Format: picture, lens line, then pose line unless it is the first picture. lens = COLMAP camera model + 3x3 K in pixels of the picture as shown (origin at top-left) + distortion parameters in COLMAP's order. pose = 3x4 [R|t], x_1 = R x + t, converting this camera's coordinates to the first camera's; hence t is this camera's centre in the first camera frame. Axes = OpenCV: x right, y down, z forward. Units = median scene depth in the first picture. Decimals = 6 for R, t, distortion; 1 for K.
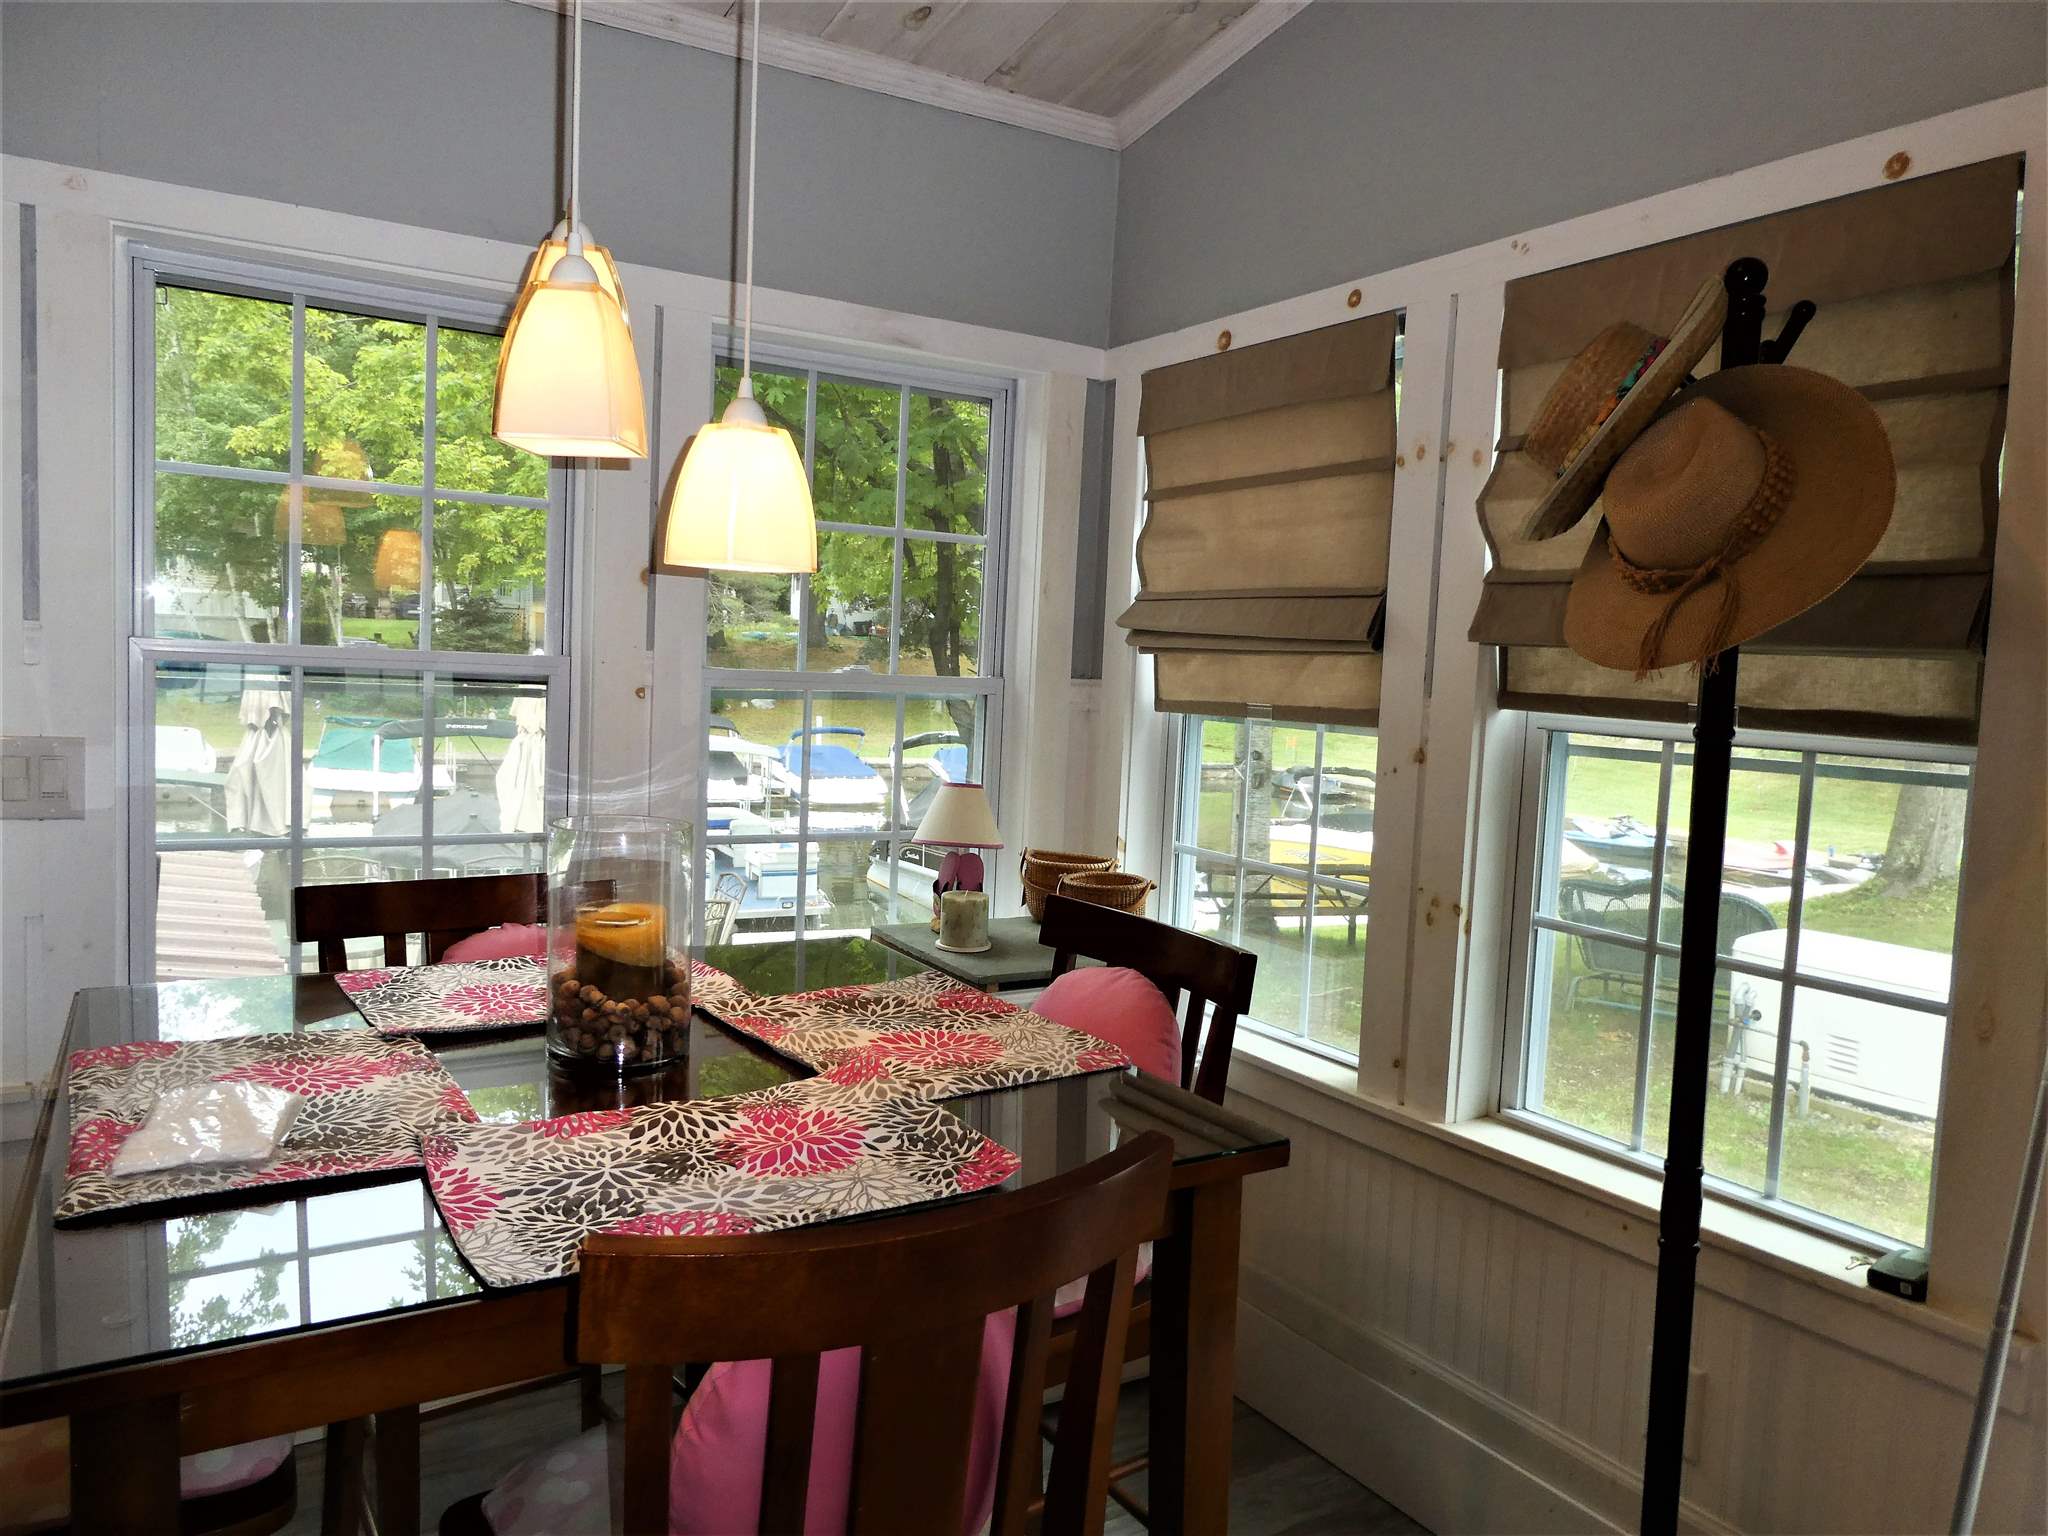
lens RADIAL K [[1446.5, 0, 1015.3], [0, 1446.5, 774.1], [0, 0, 1]] dist [0.020926, 0.000011]
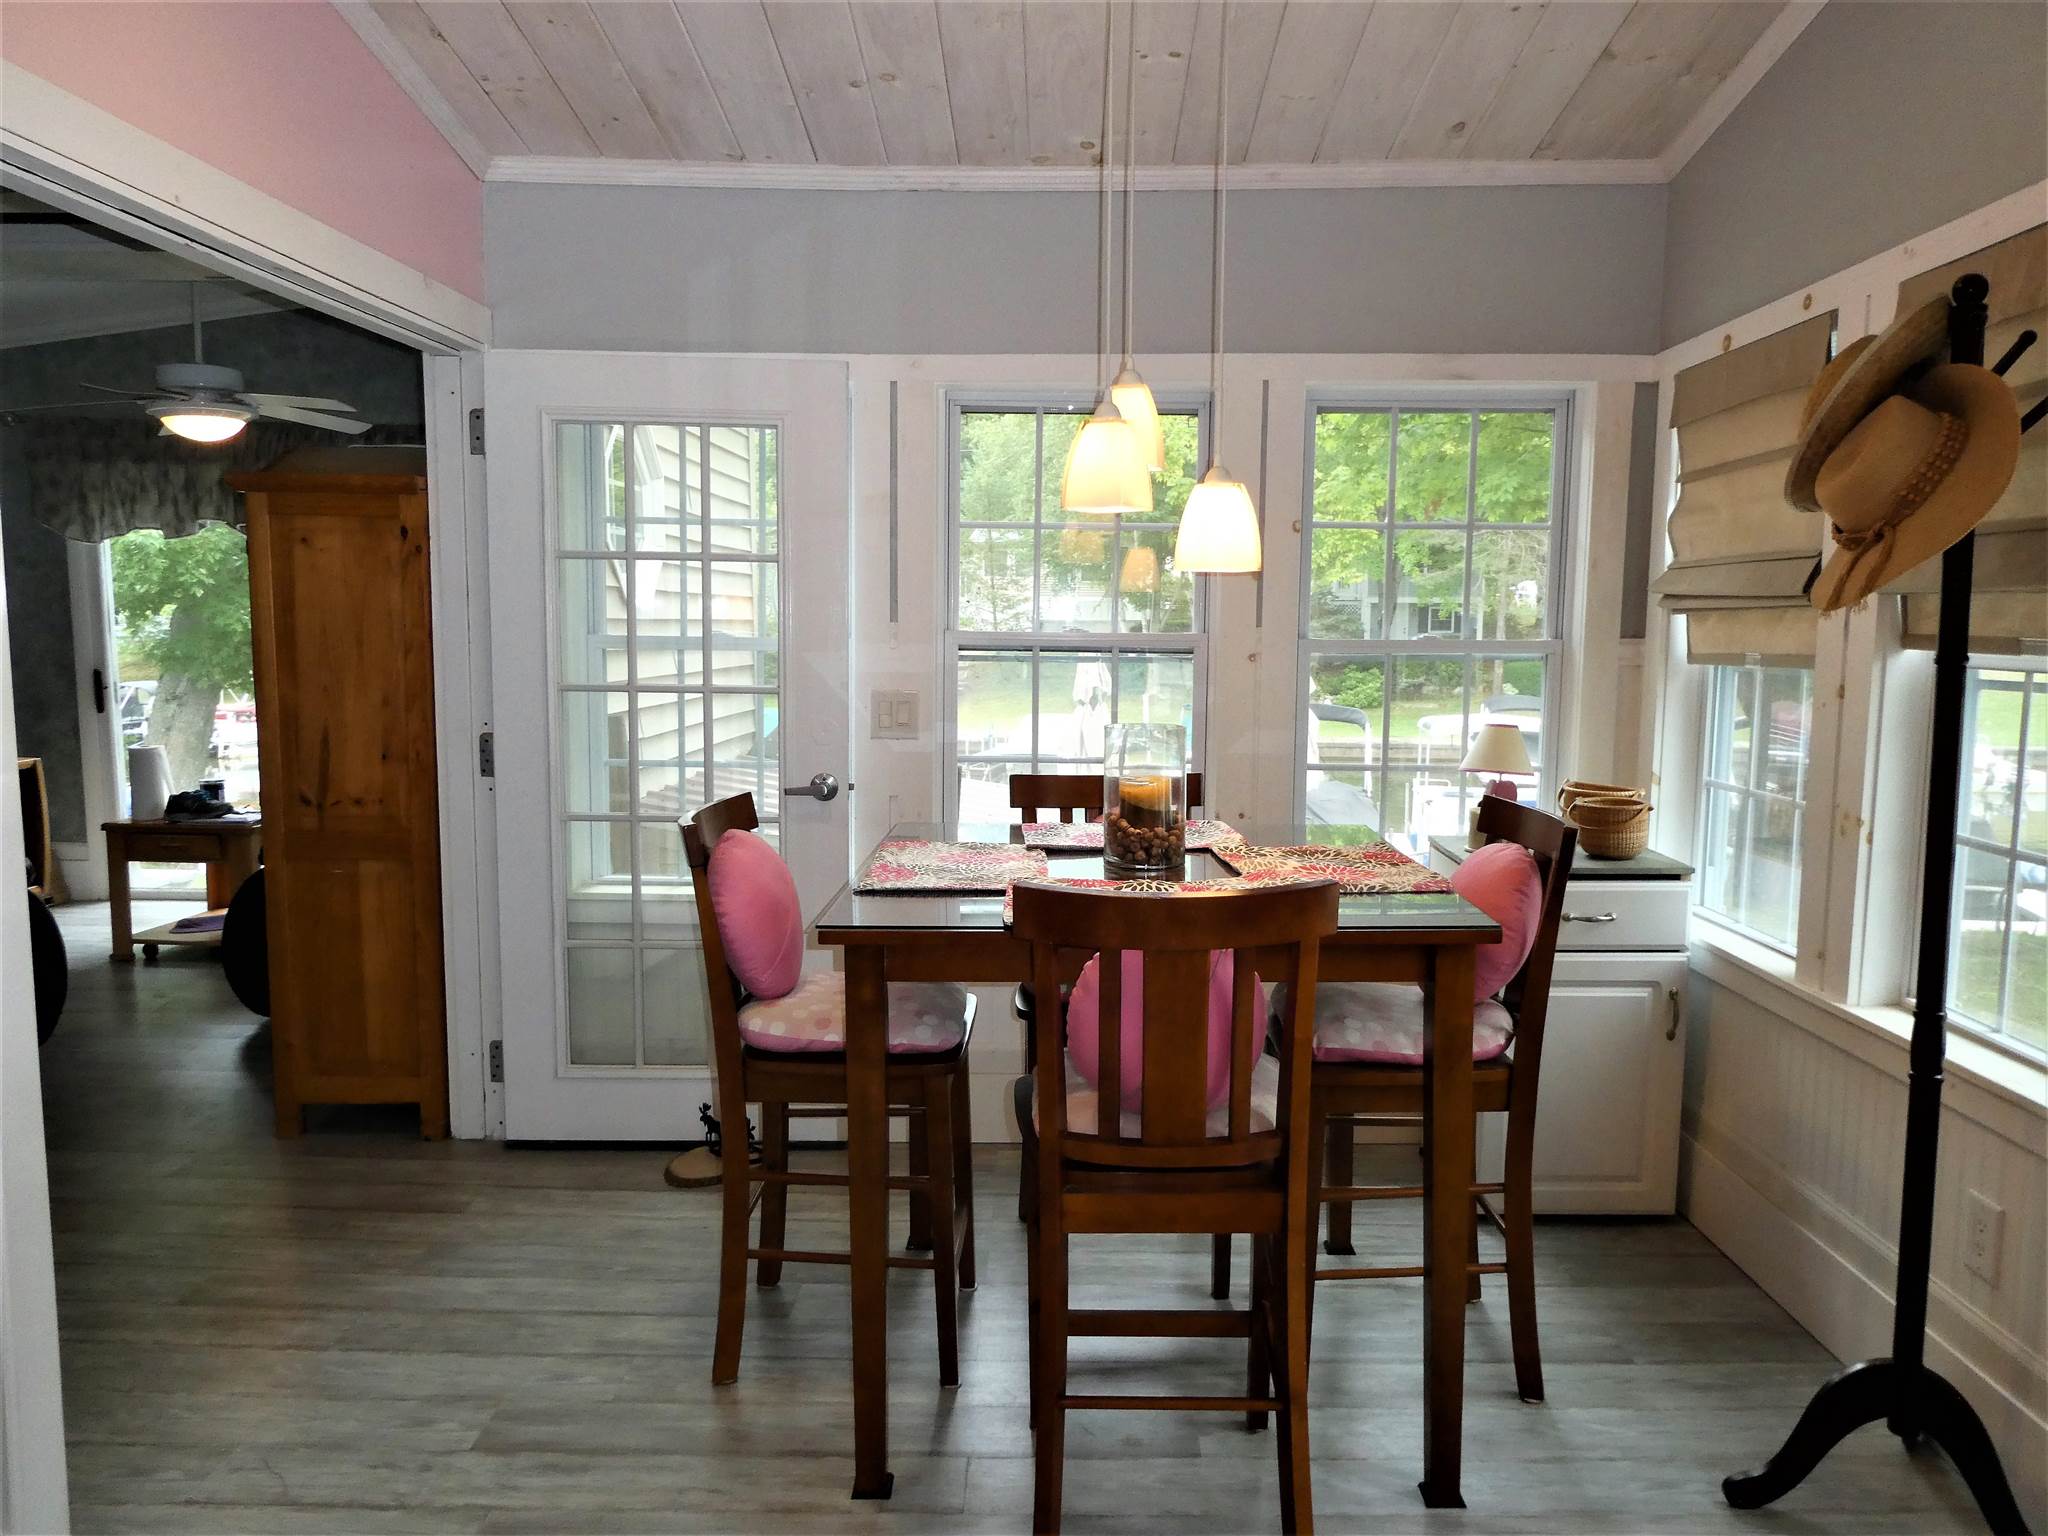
lens RADIAL K [[1446.5, 0, 1015.3], [0, 1446.5, 774.1], [0, 0, 1]] dist [0.020926, 0.000011]
pose [[0.844255, 0.021876, -0.535495, 0.287258], [-0.017718, 0.999760, 0.012908, 0.041412], [0.535649, -0.001410, 0.844439, -0.286847]]
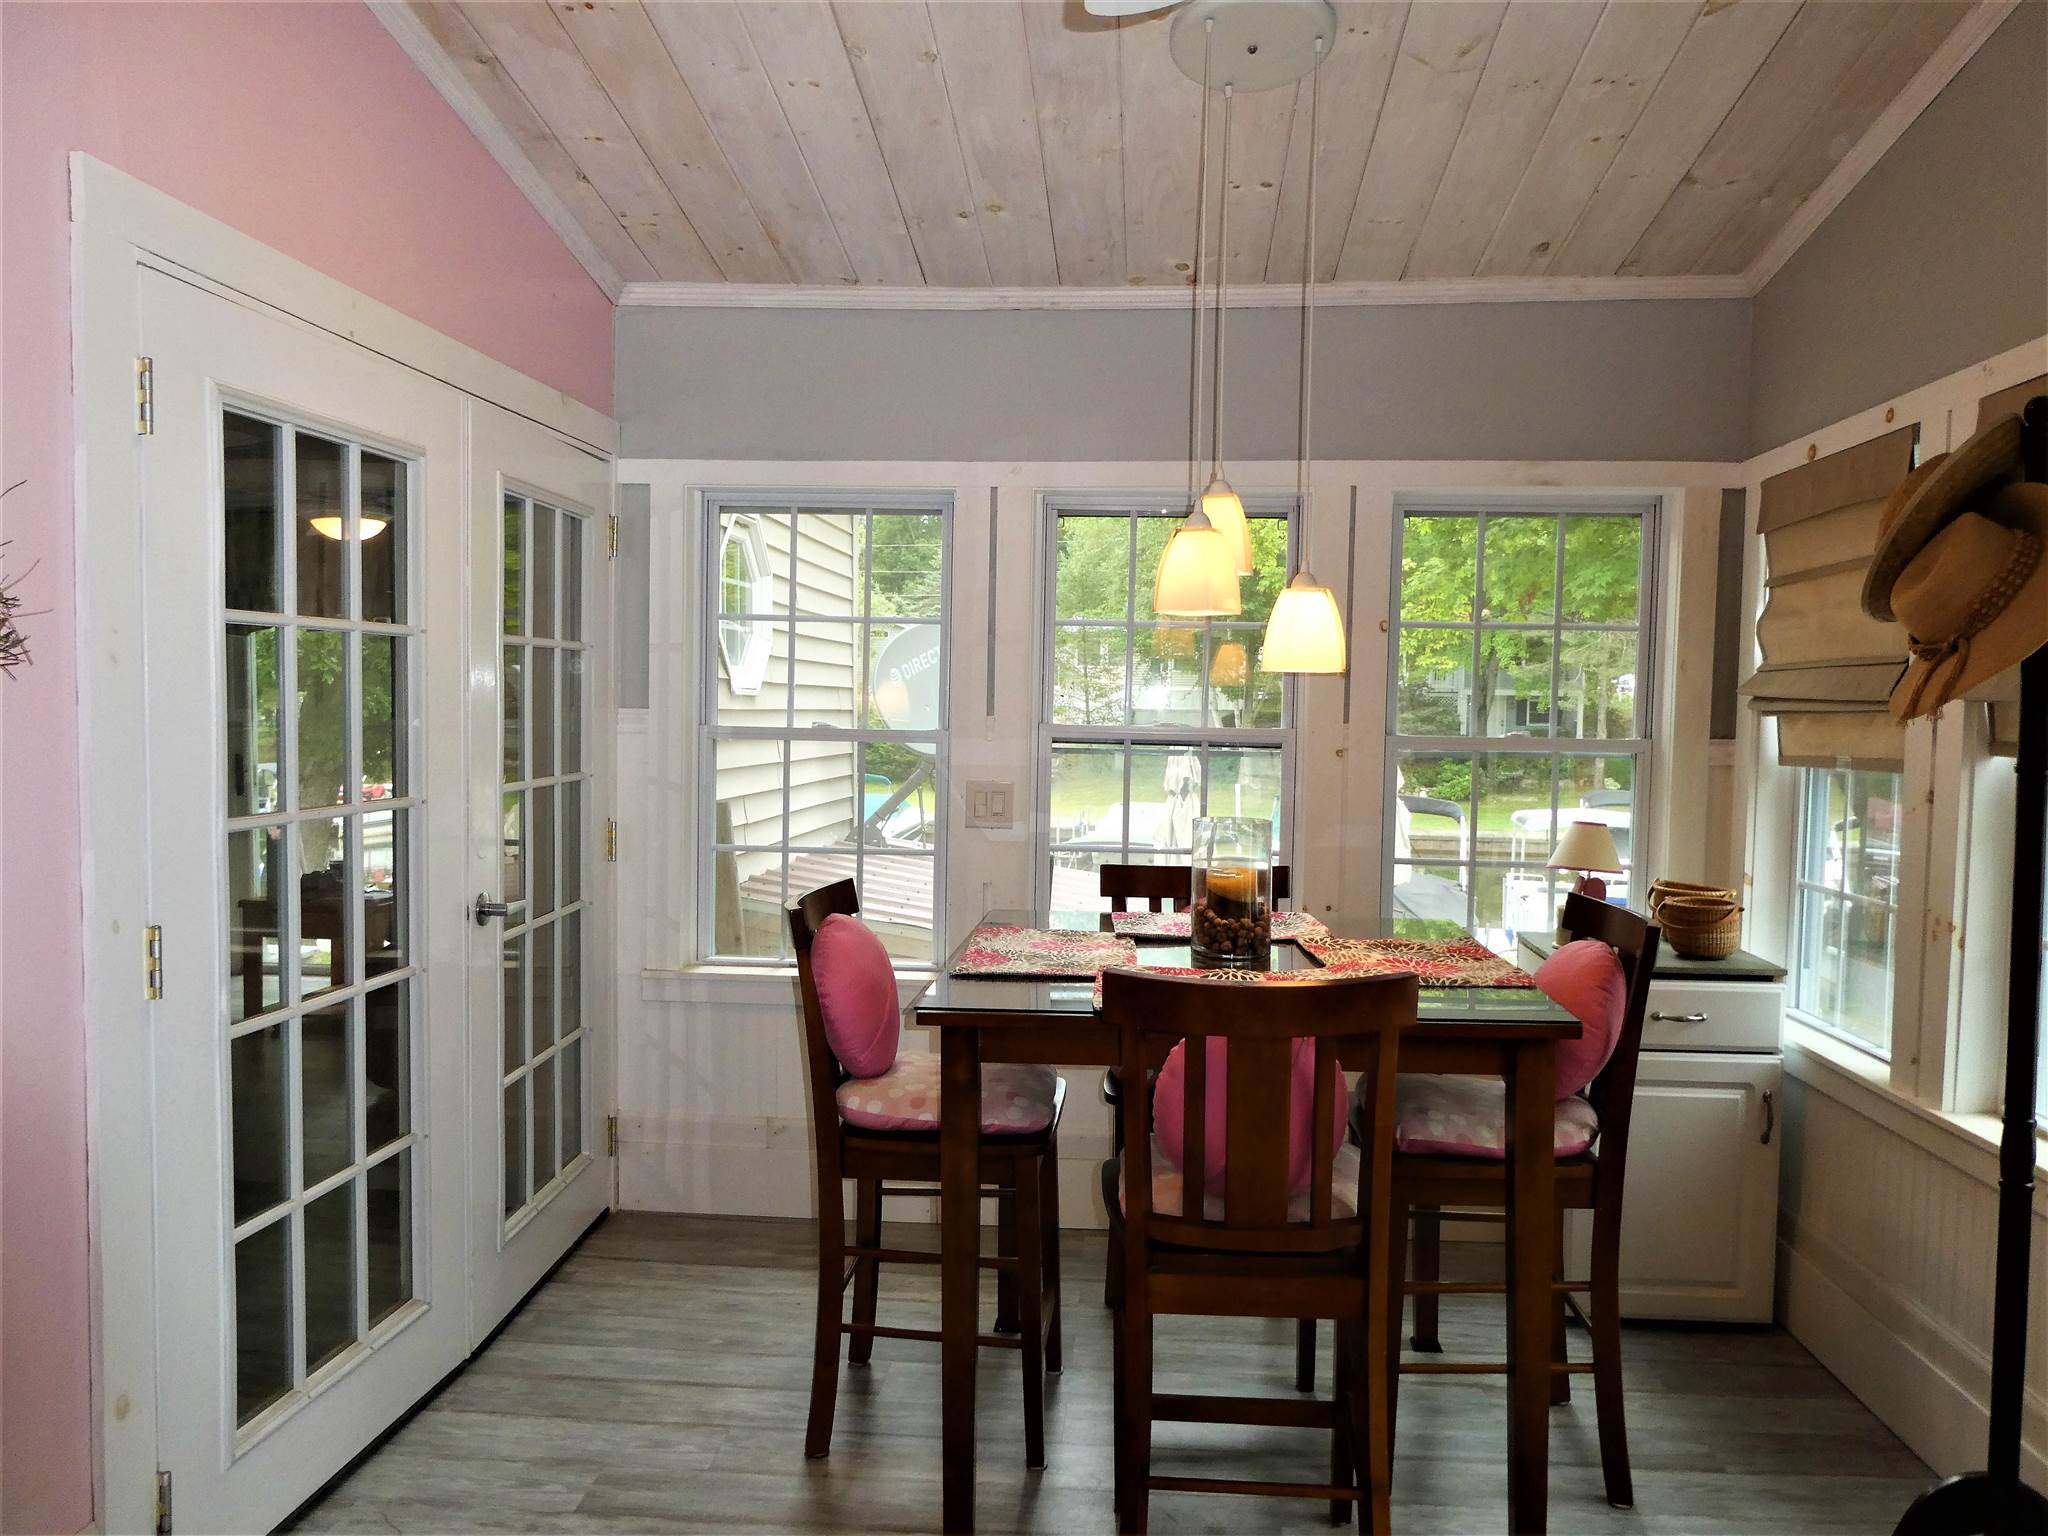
lens RADIAL K [[1439.8, 0, 1028.3], [0, 1439.8, 786.0], [0, 0, 1]] dist [0.081420, -0.046374]
pose [[0.813836, 0.003208, -0.581085, 0.313302], [-0.031105, 0.998792, -0.038050, 0.038480], [0.580261, 0.049041, 0.812953, -0.327969]]
